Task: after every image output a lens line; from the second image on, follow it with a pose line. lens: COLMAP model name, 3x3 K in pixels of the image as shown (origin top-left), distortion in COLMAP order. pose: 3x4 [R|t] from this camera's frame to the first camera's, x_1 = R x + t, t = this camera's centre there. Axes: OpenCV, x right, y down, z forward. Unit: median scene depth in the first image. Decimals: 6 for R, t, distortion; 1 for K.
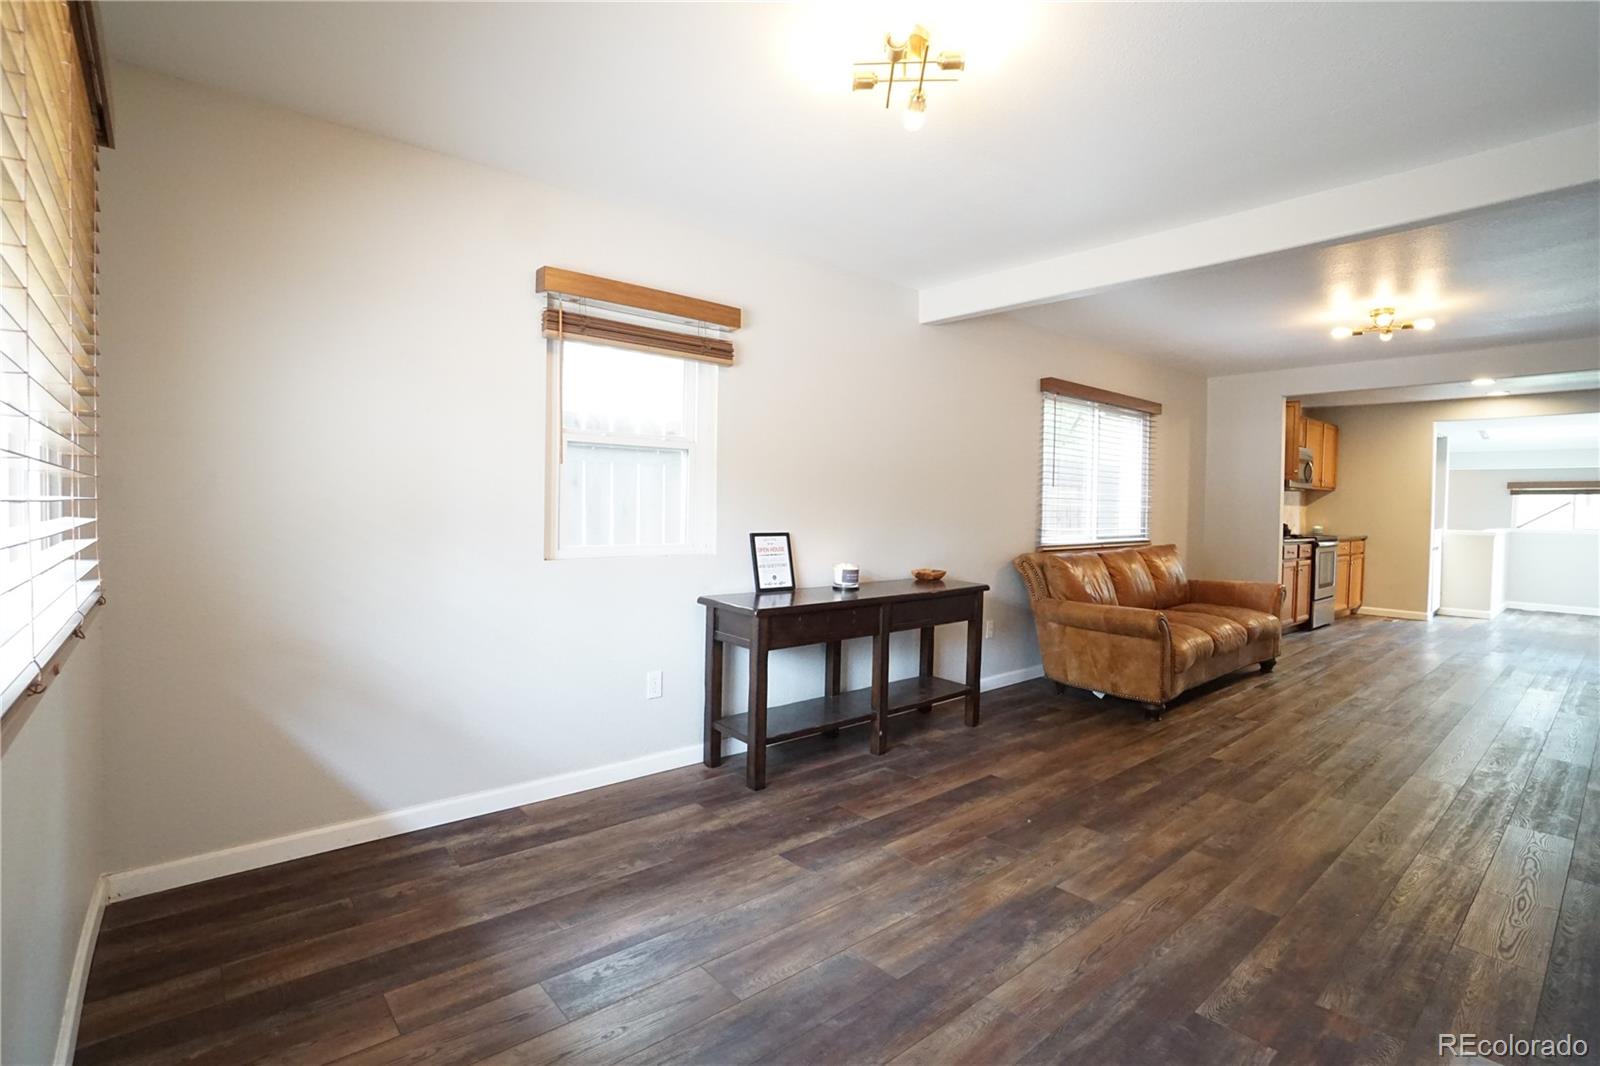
lens RADIAL K [[771.1, 0, 792.2], [0, 771.1, 529.2], [0, 0, 1]] dist [-0.069434, 0.024929]
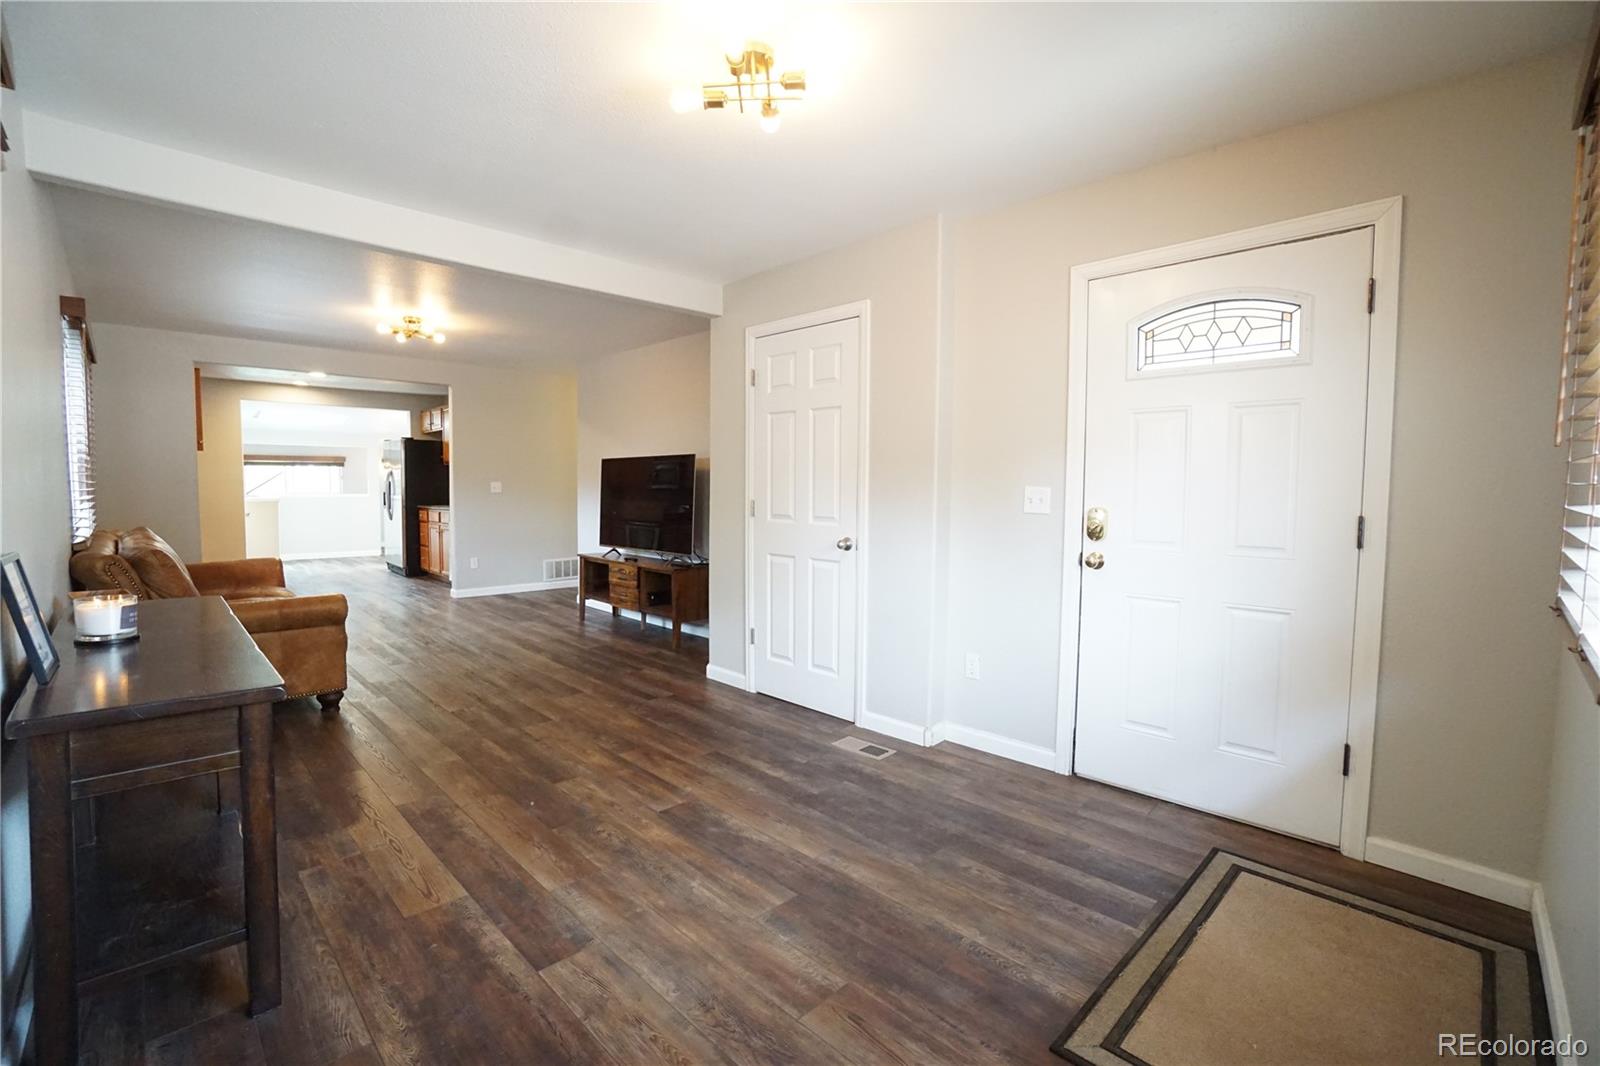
lens RADIAL K [[727.9, 0, 793.1], [0, 727.9, 530.3], [0, 0, 1]] dist [-0.065140, 0.020086]
pose [[-0.087561, -0.078214, 0.993084, -0.676793], [0.026800, 0.996367, 0.080836, -0.039729], [-0.995799, 0.033693, -0.085147, 0.801577]]
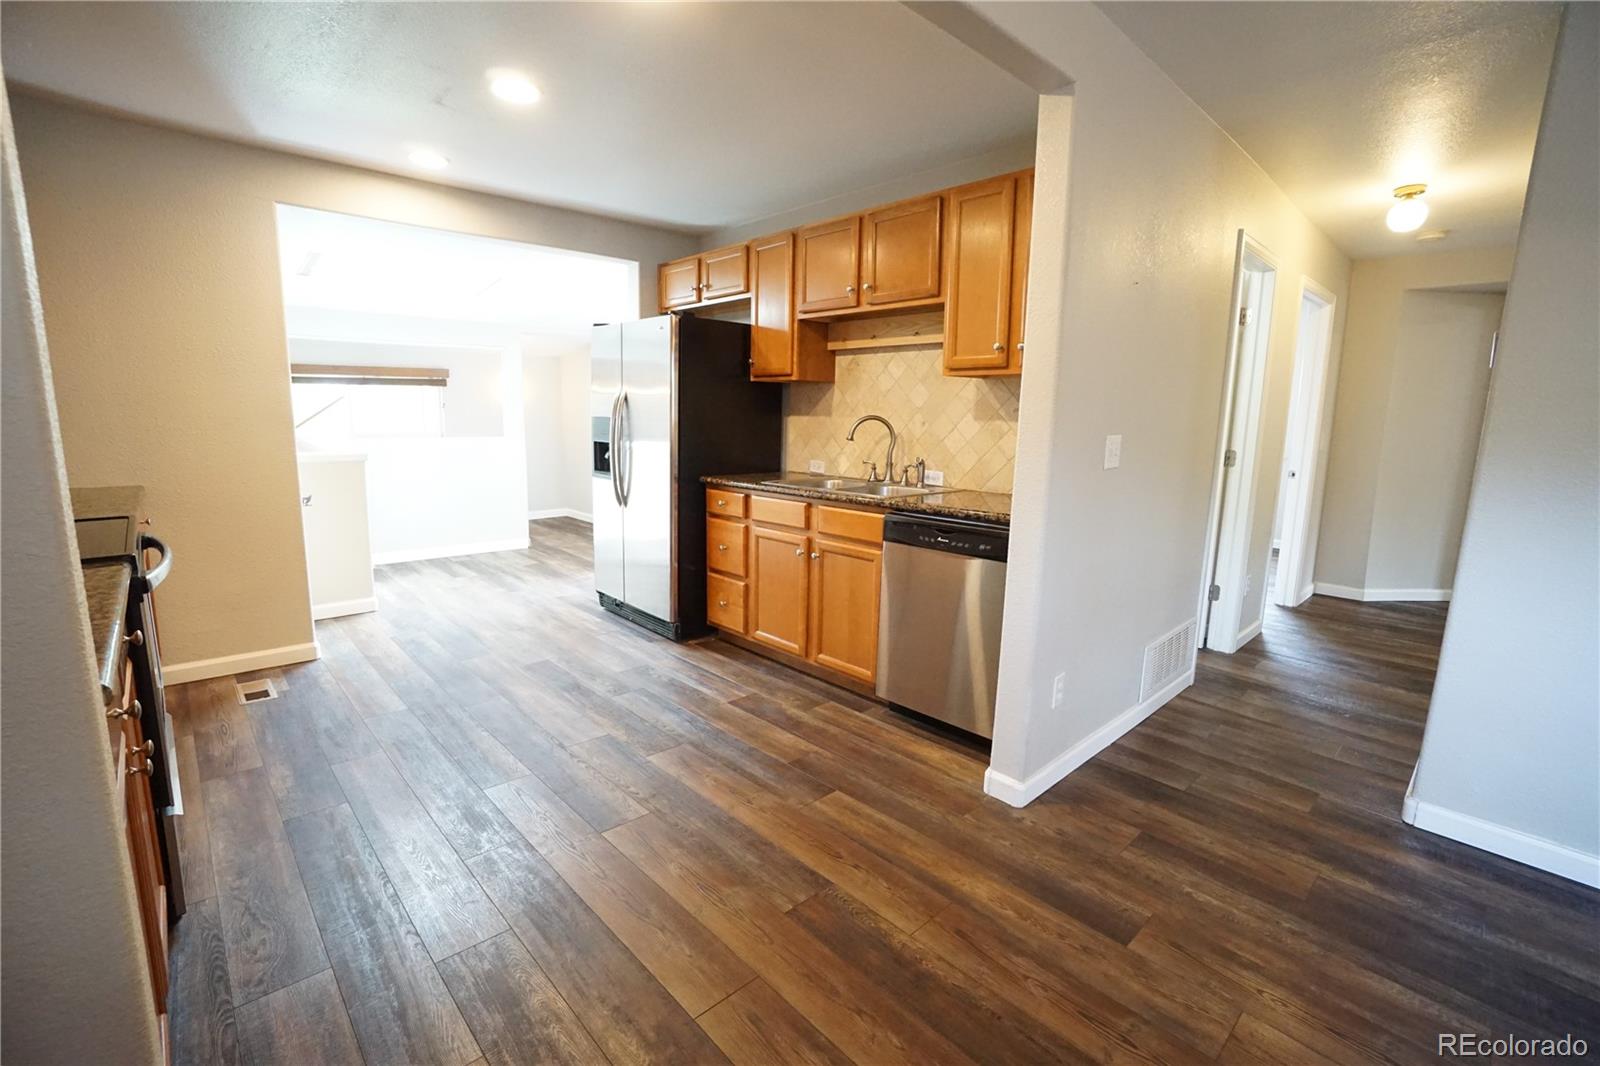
lens RADIAL K [[713.2, 0, 790.6], [0, 713.2, 527.9], [0, 0, 1]] dist [-0.060944, 0.018303]
pose [[-0.041086, -0.178442, 0.983092, 1.213090], [0.014245, 0.983718, 0.179151, -0.079087], [-0.999054, 0.021365, -0.037875, 2.019947]]
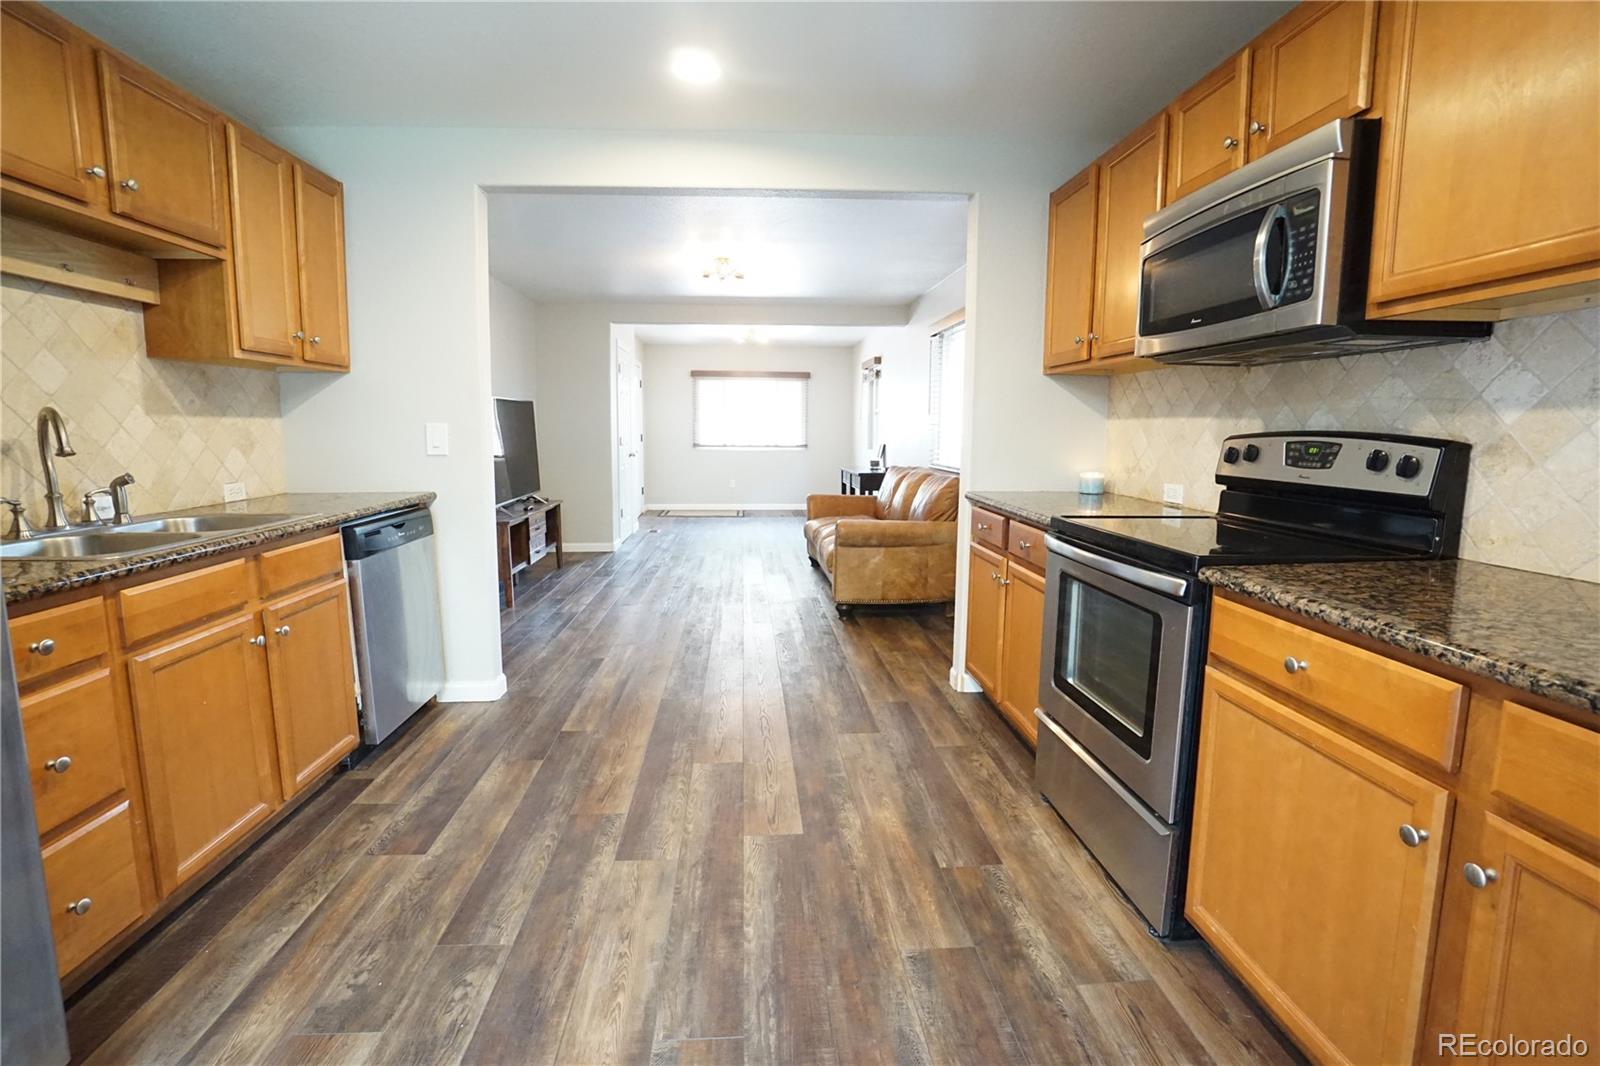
lens RADIAL K [[727.9, 0, 793.1], [0, 727.9, 530.3], [0, 0, 1]] dist [-0.065140, 0.020086]
pose [[-0.596457, 0.089207, -0.797672, 2.536002], [-0.042732, 0.988866, 0.142541, -0.056037], [0.801507, 0.119106, -0.586004, 2.739319]]
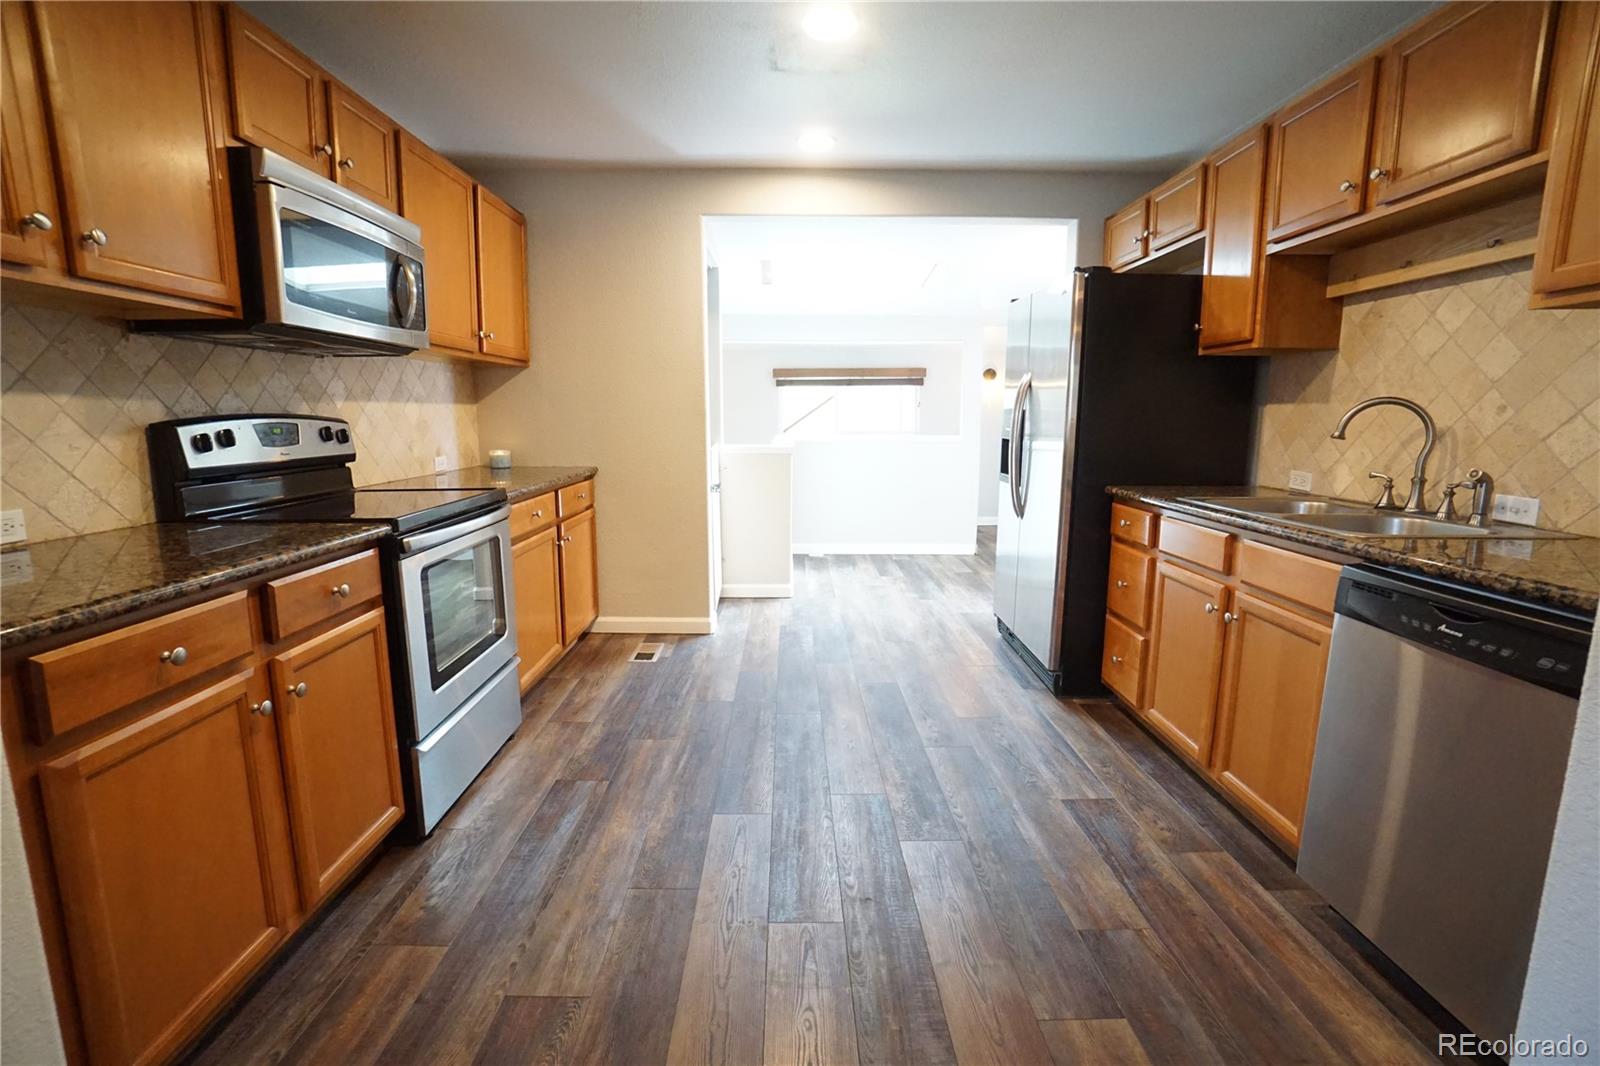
lens RADIAL K [[713.2, 0, 790.6], [0, 713.2, 527.9], [0, 0, 1]] dist [-0.060944, 0.018303]
pose [[0.646079, -0.138509, 0.750598, 1.506699], [0.037445, 0.987965, 0.150080, -0.044495], [-0.762351, -0.068857, 0.643490, 1.835450]]
